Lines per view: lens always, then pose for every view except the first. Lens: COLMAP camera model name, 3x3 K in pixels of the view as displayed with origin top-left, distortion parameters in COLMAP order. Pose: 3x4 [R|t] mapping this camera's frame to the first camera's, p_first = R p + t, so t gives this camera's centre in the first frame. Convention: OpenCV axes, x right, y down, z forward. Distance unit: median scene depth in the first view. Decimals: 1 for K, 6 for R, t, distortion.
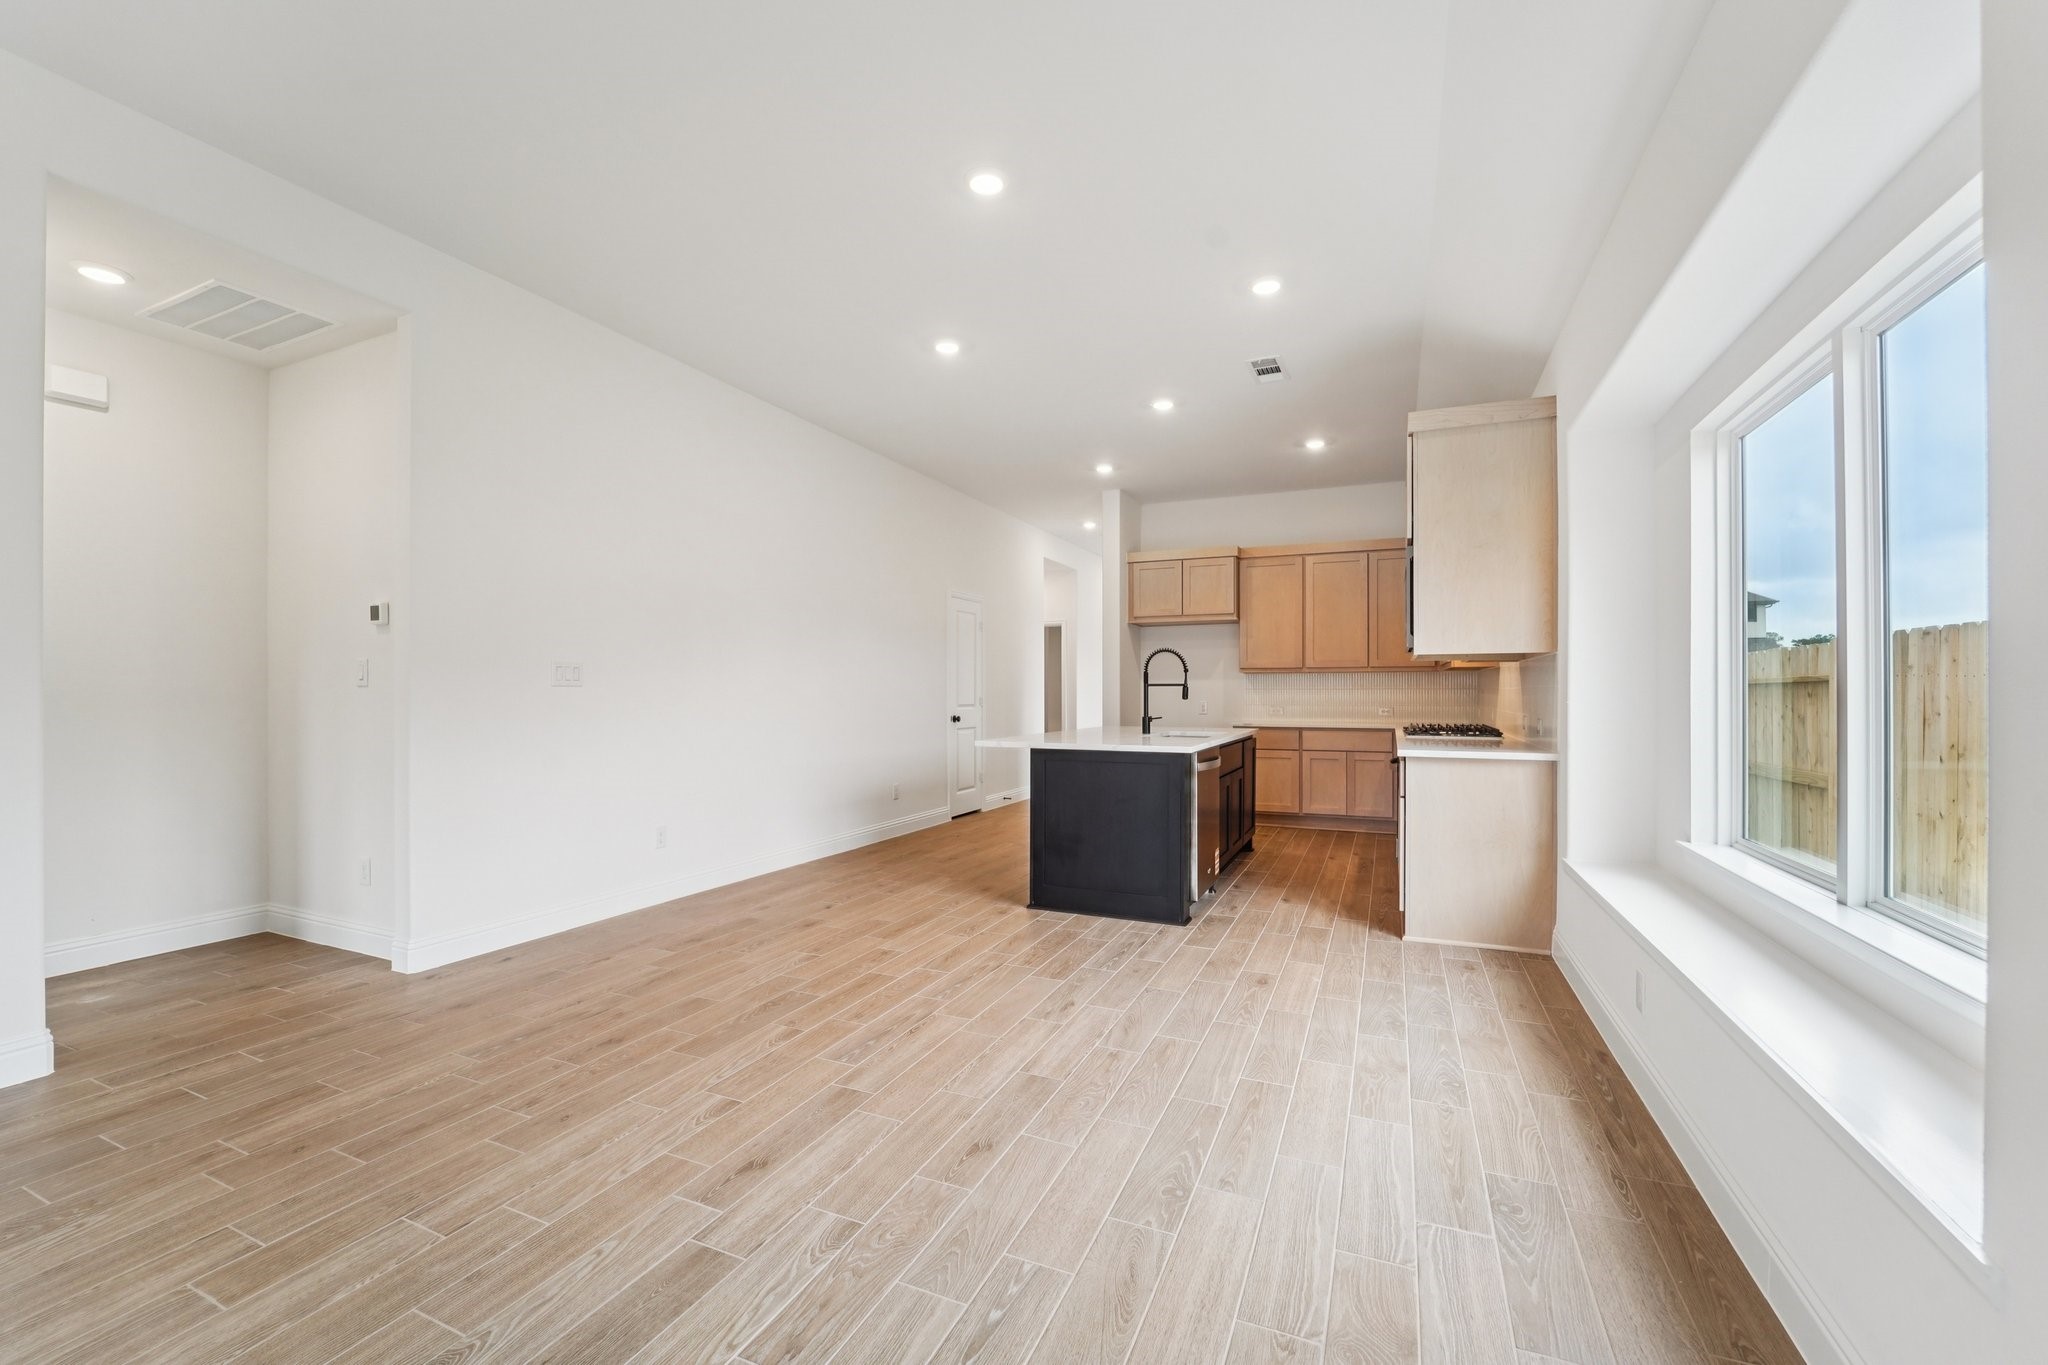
lens RADIAL K [[837.5, 0, 1020.6], [0, 837.5, 685.4], [0, 0, 1]] dist [-0.021715, -0.000737]
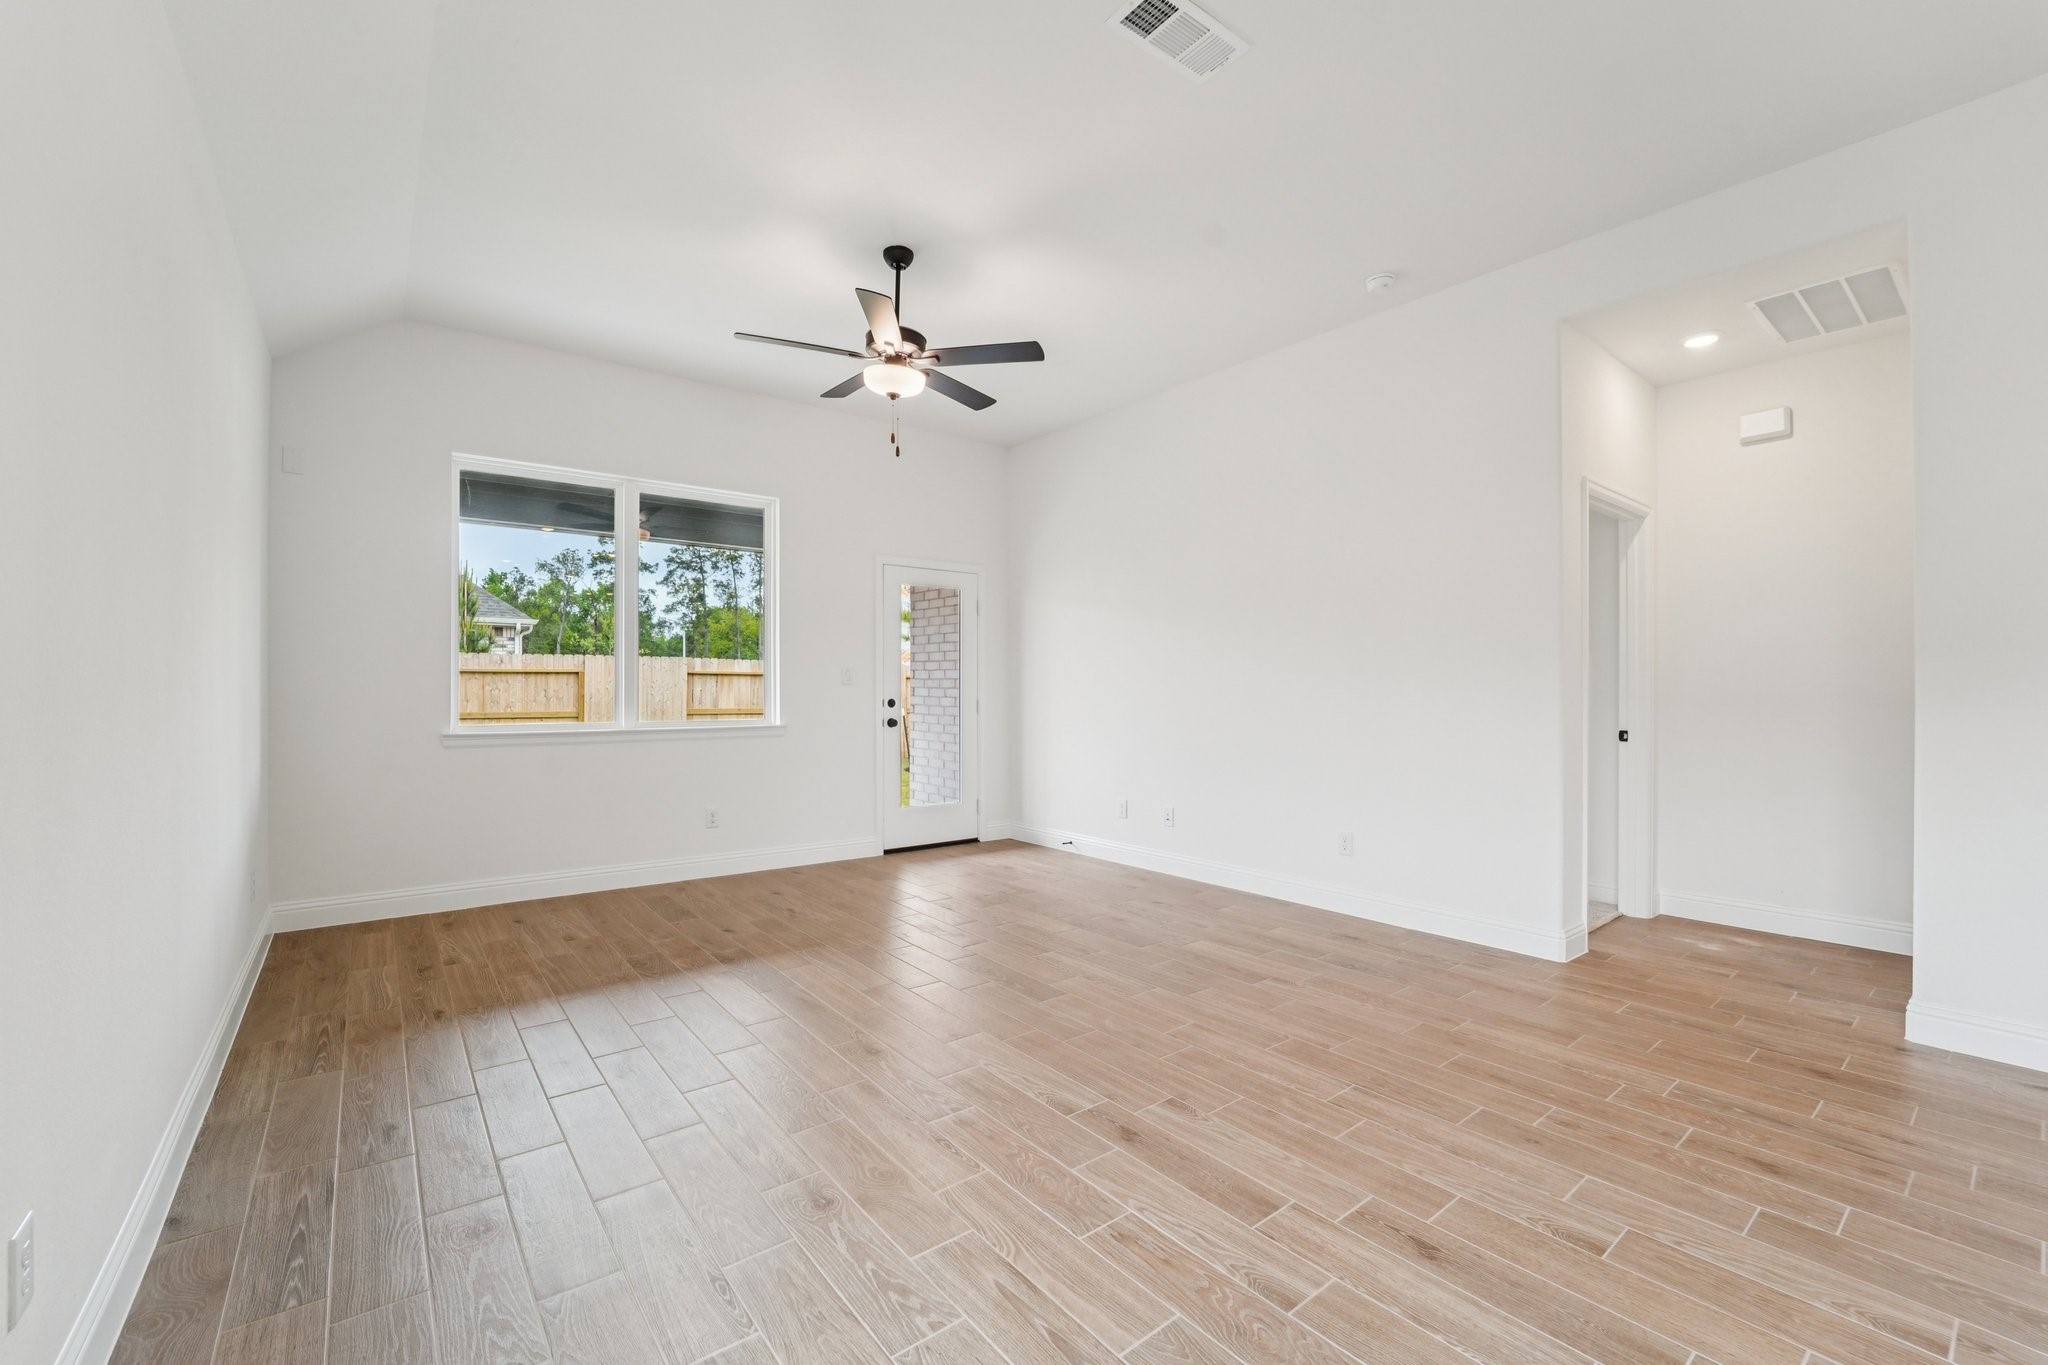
lens RADIAL K [[837.5, 0, 1020.6], [0, 837.5, 685.4], [0, 0, 1]] dist [-0.021715, -0.000737]
pose [[-0.470065, -0.004509, -0.882620, 0.295142], [0.007142, 0.999935, -0.008912, 0.004140], [0.882603, -0.010493, -0.470002, 0.495076]]
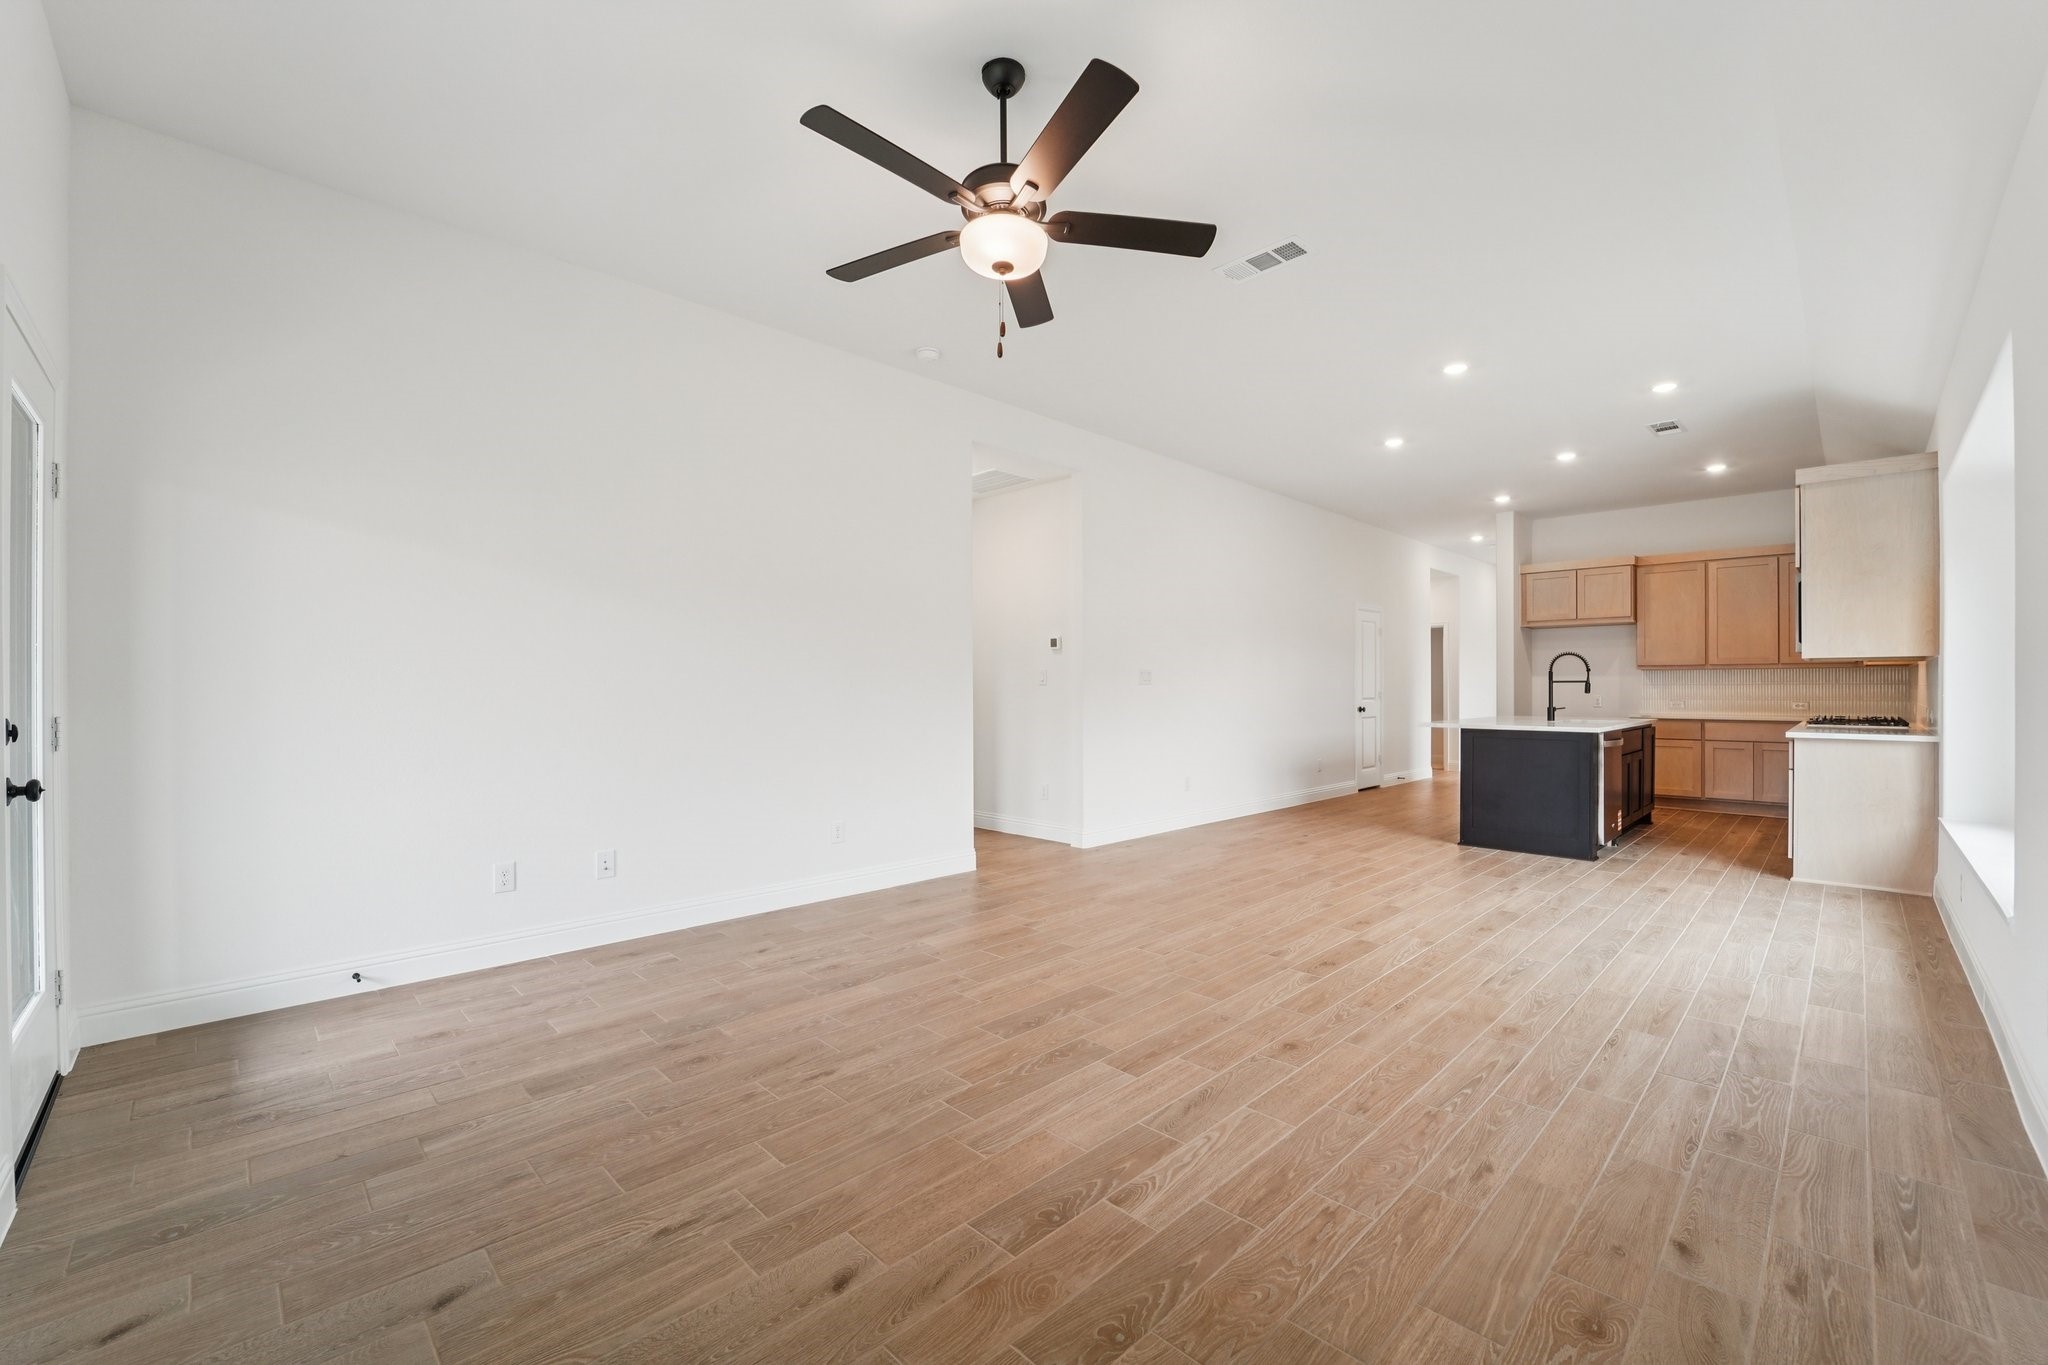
lens RADIAL K [[837.5, 0, 1020.6], [0, 837.5, 685.4], [0, 0, 1]] dist [-0.021715, -0.000737]
pose [[0.929693, -0.001808, -0.368330, -0.166602], [0.003935, 0.999980, 0.005026, -0.005720], [0.368314, -0.006122, 0.929681, -0.568125]]
